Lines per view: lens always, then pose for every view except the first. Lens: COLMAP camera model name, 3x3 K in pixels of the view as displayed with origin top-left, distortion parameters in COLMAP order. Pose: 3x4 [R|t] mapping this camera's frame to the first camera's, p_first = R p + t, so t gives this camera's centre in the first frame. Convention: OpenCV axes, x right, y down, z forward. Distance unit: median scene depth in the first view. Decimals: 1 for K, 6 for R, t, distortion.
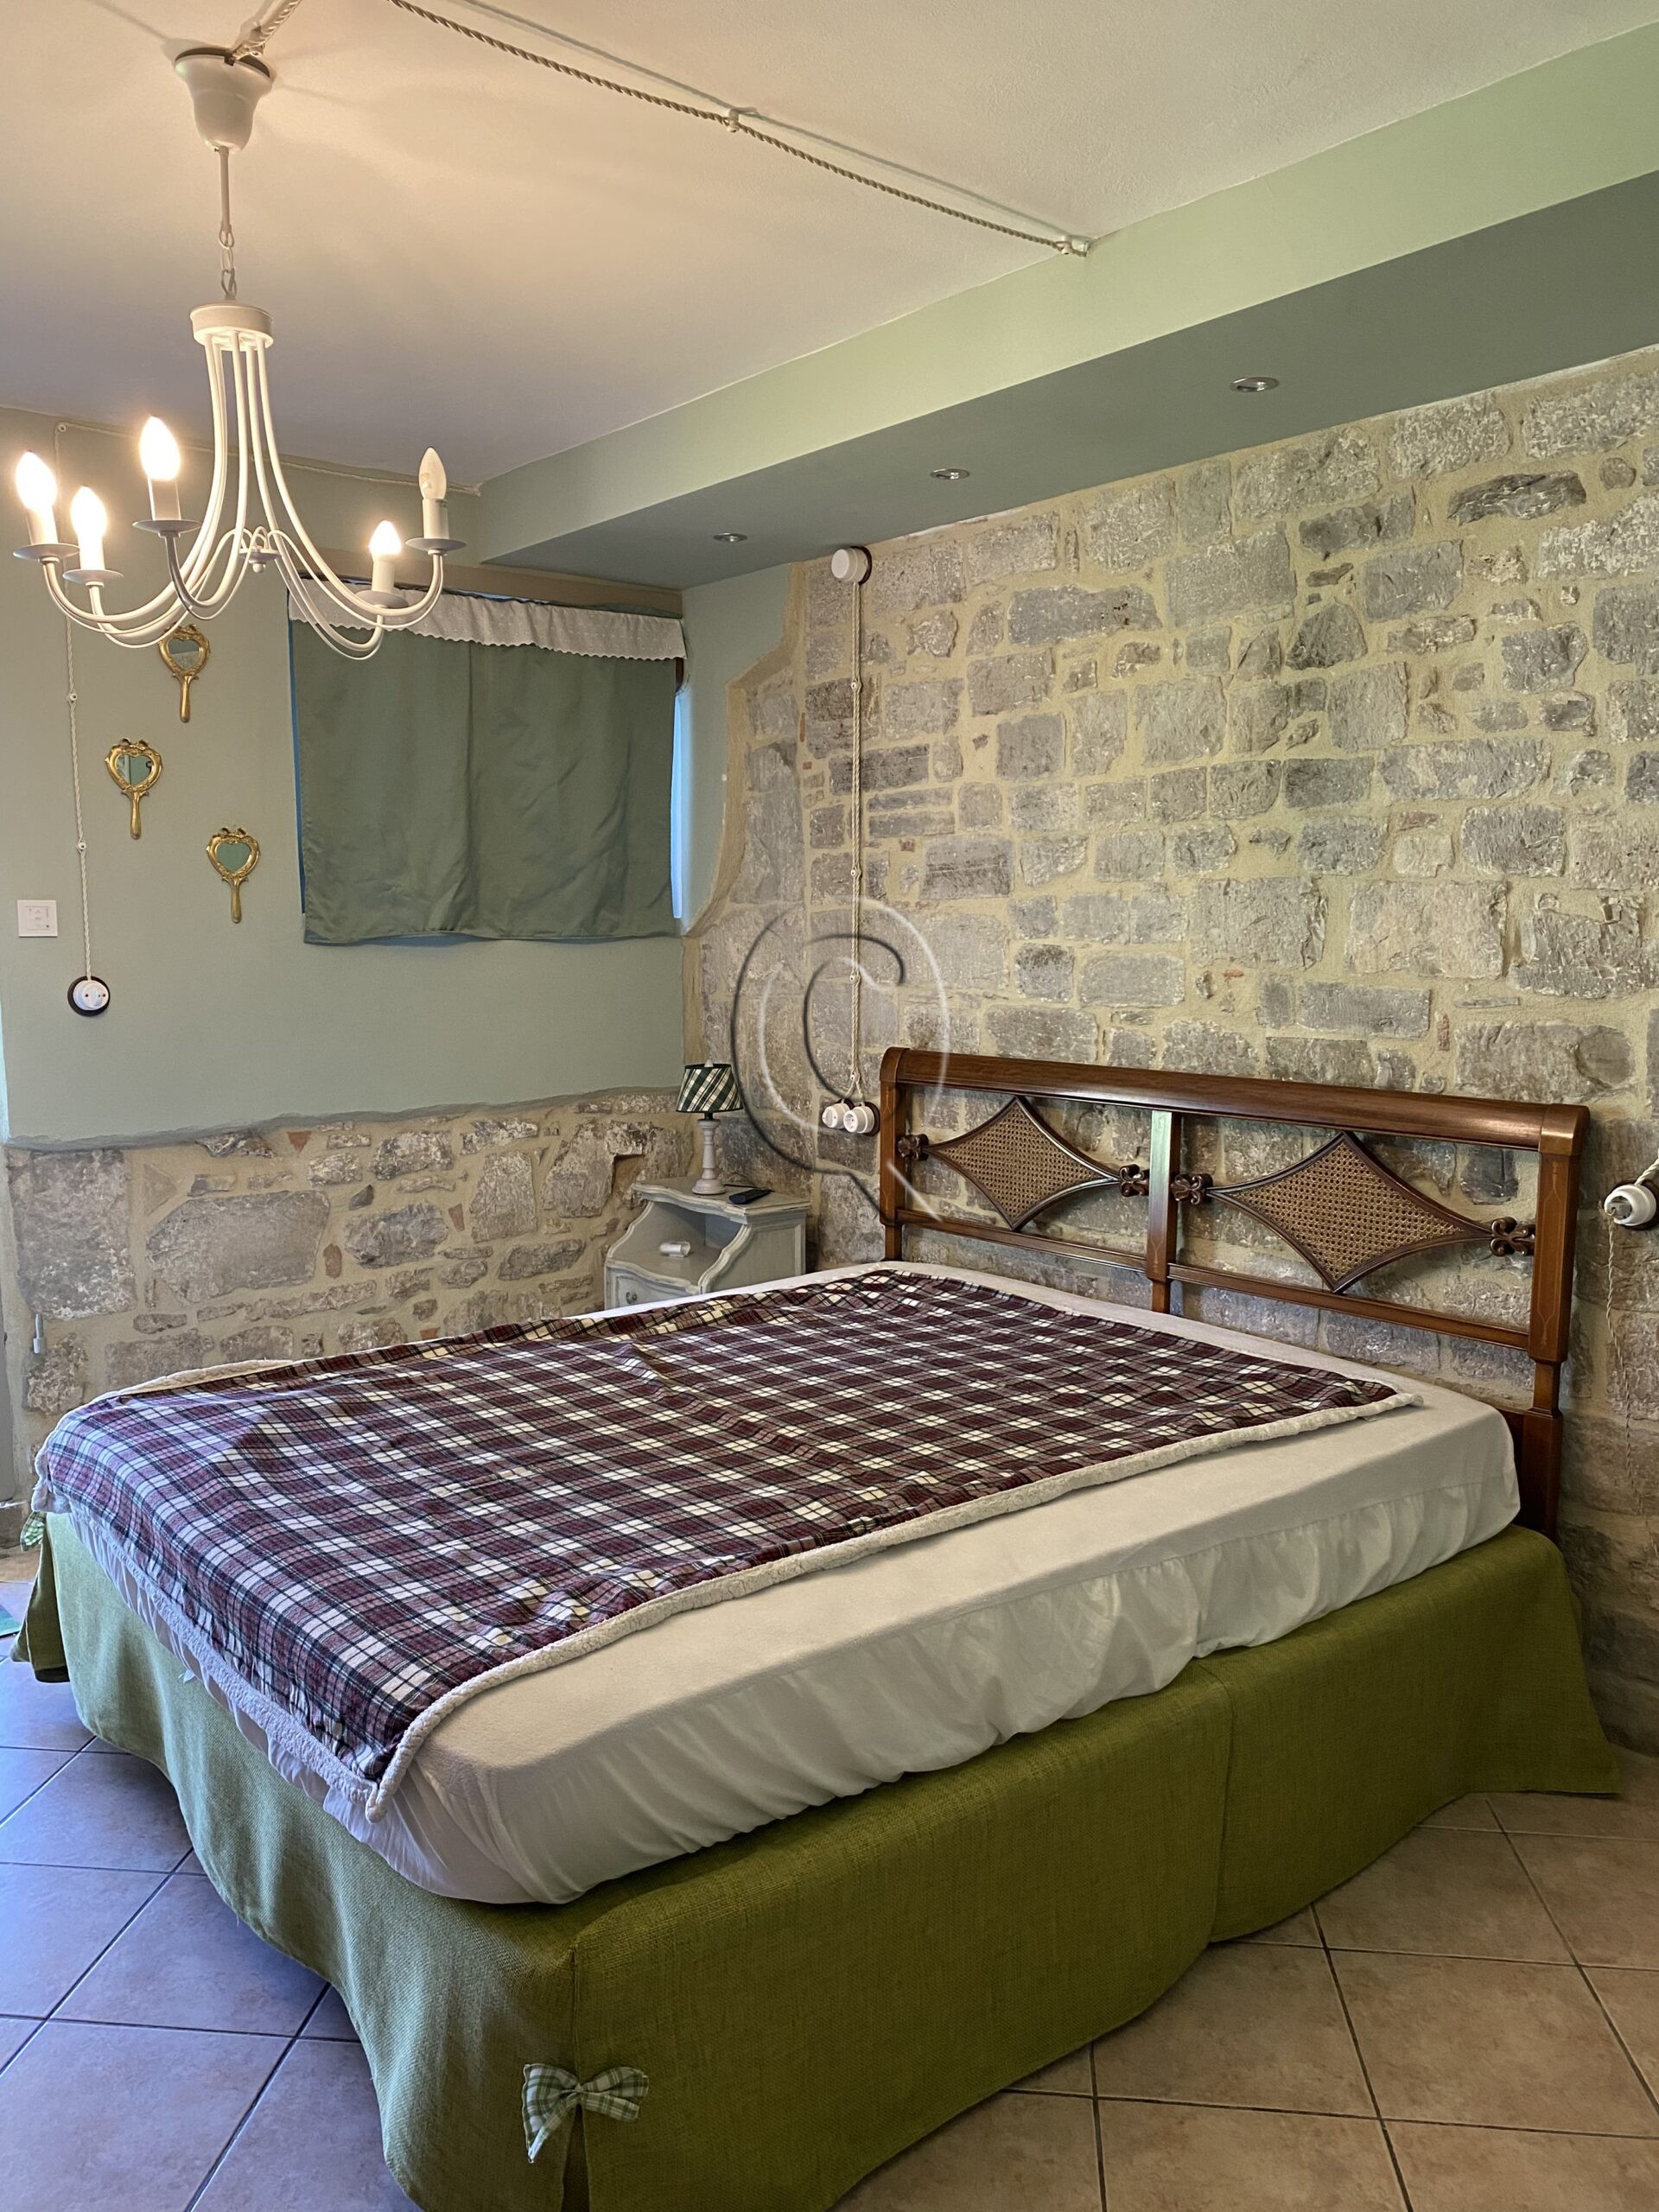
lens RADIAL K [[1690.0, 0, 802.4], [0, 1690.0, 1115.0], [0, 0, 1]] dist [0.136407, -0.327239]
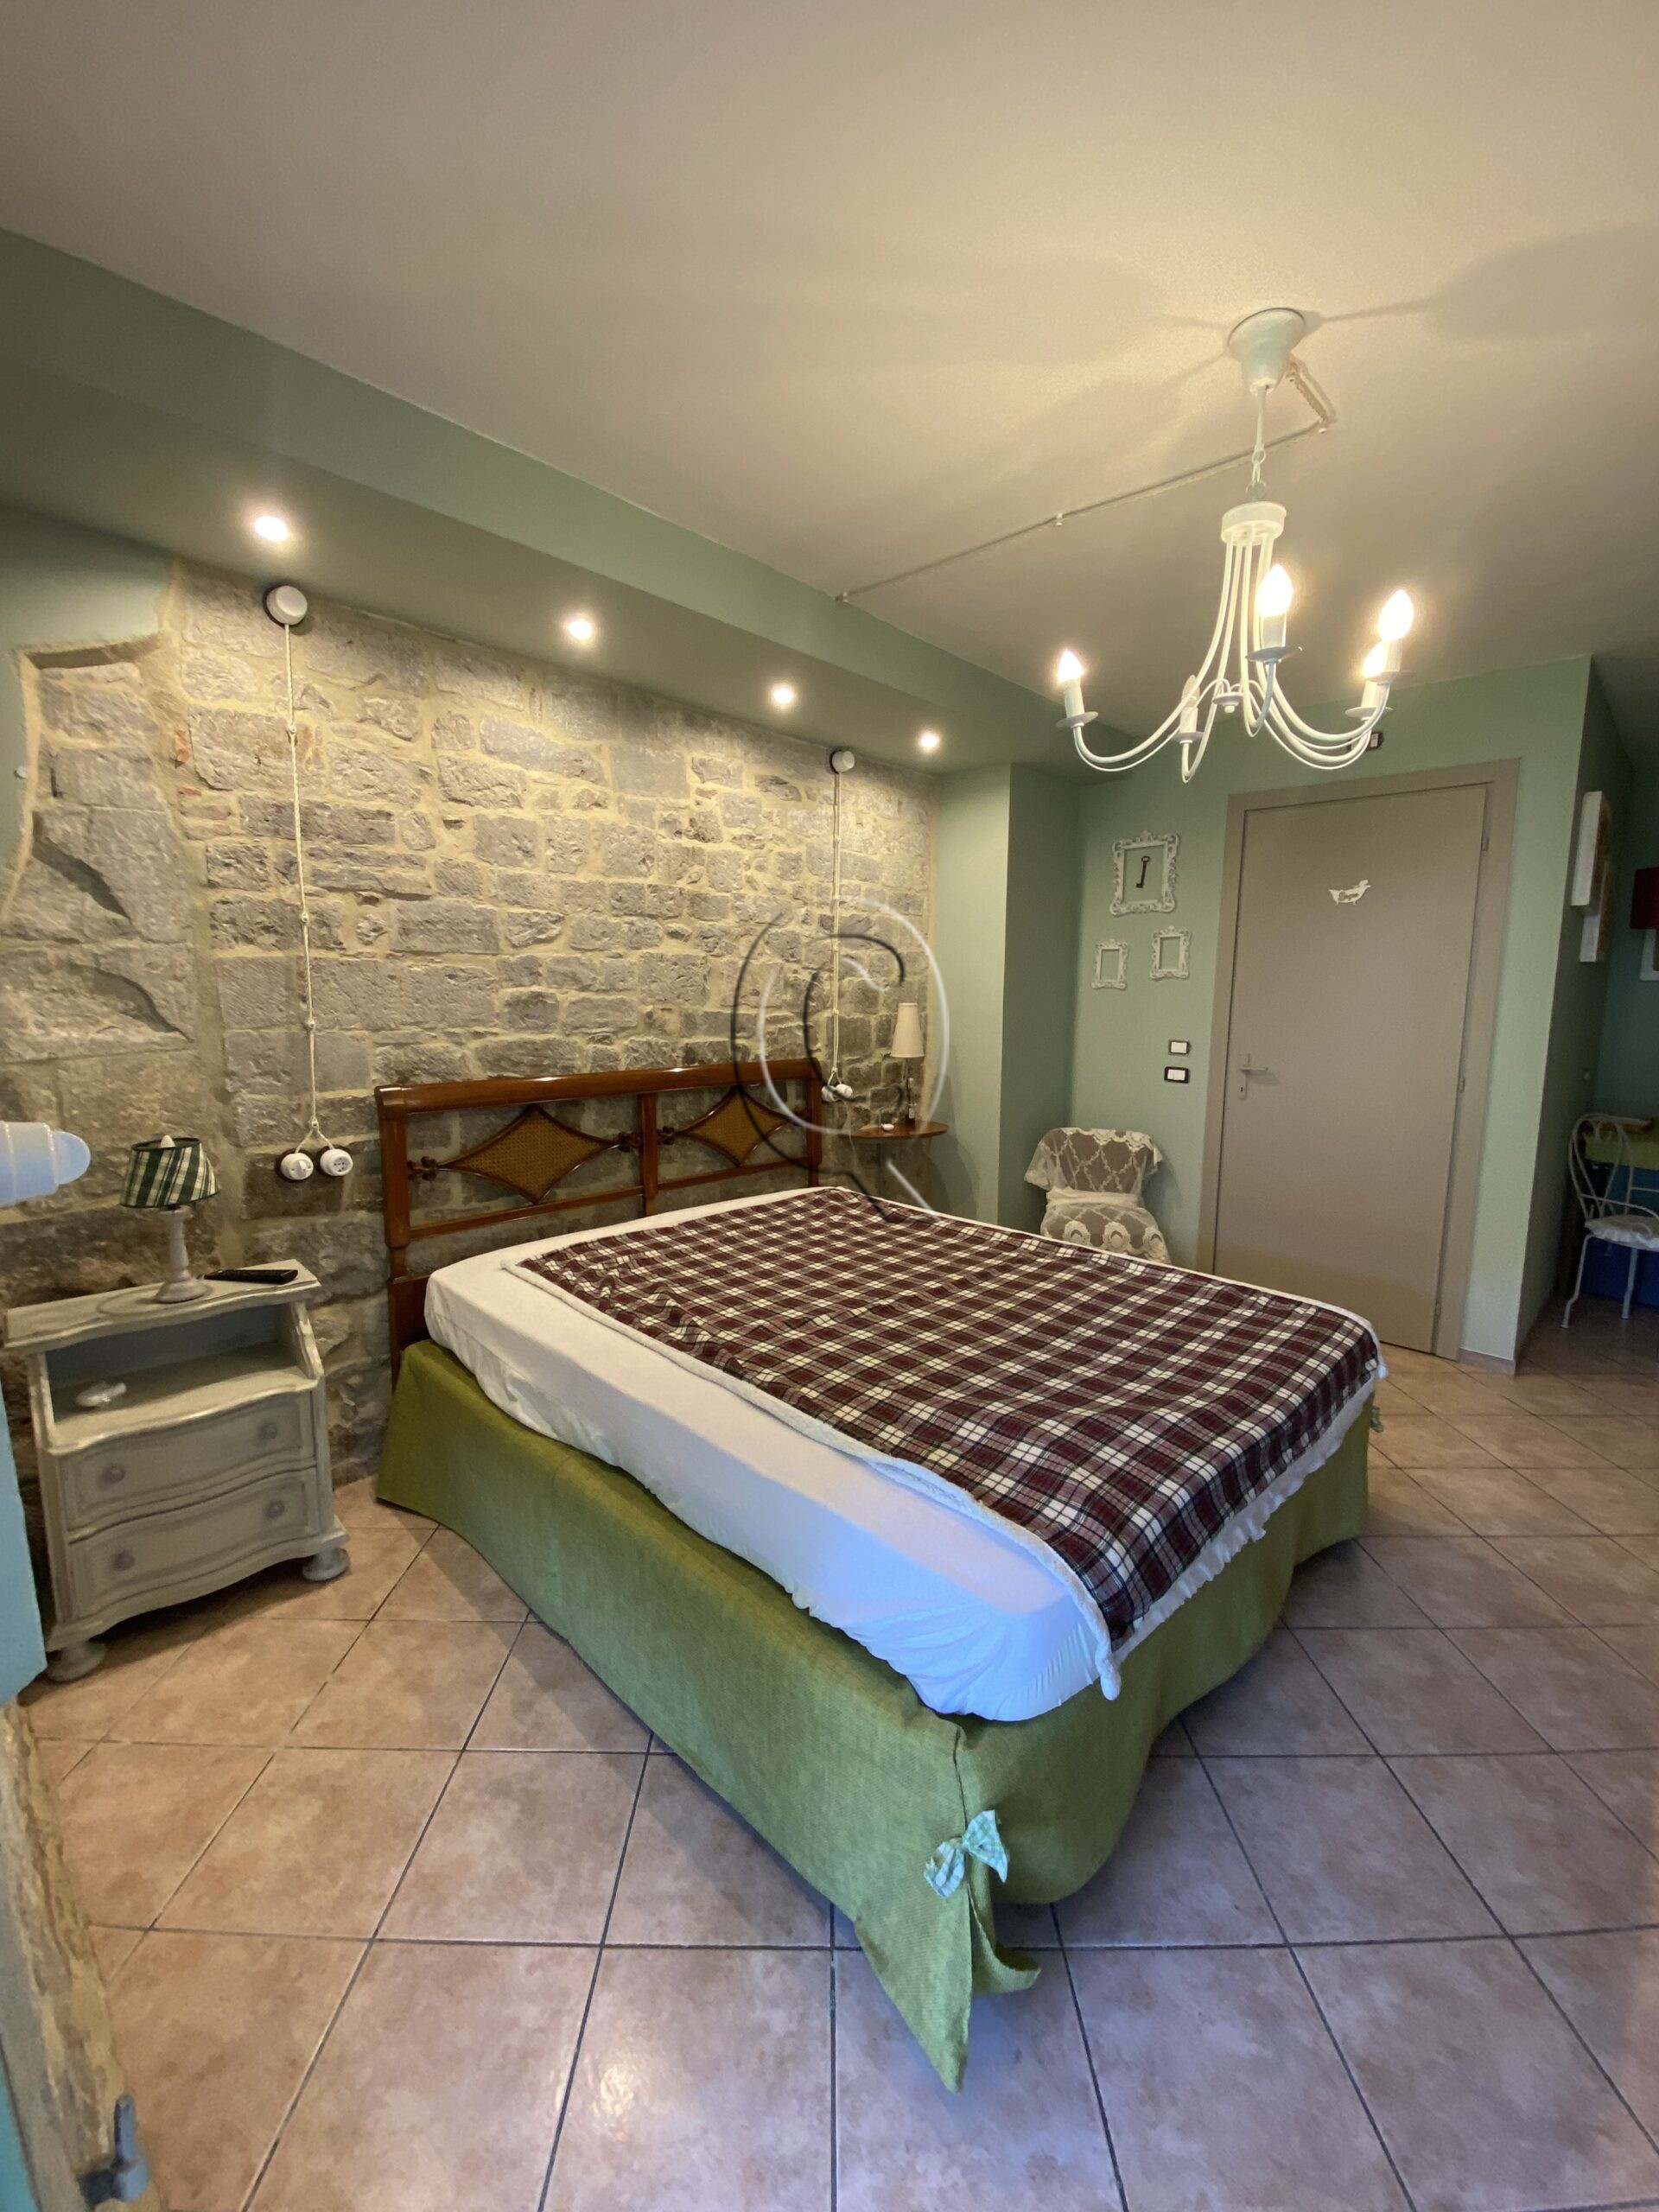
lens RADIAL K [[886.5, 0, 829.5], [0, 886.5, 1106.0], [0, 0, 1]] dist [0.025385, -0.024388]
pose [[-0.138754, -0.137579, 0.980724, -0.637603], [0.094134, 0.983987, 0.151355, -0.101276], [-0.985843, 0.113320, -0.123581, 0.913548]]
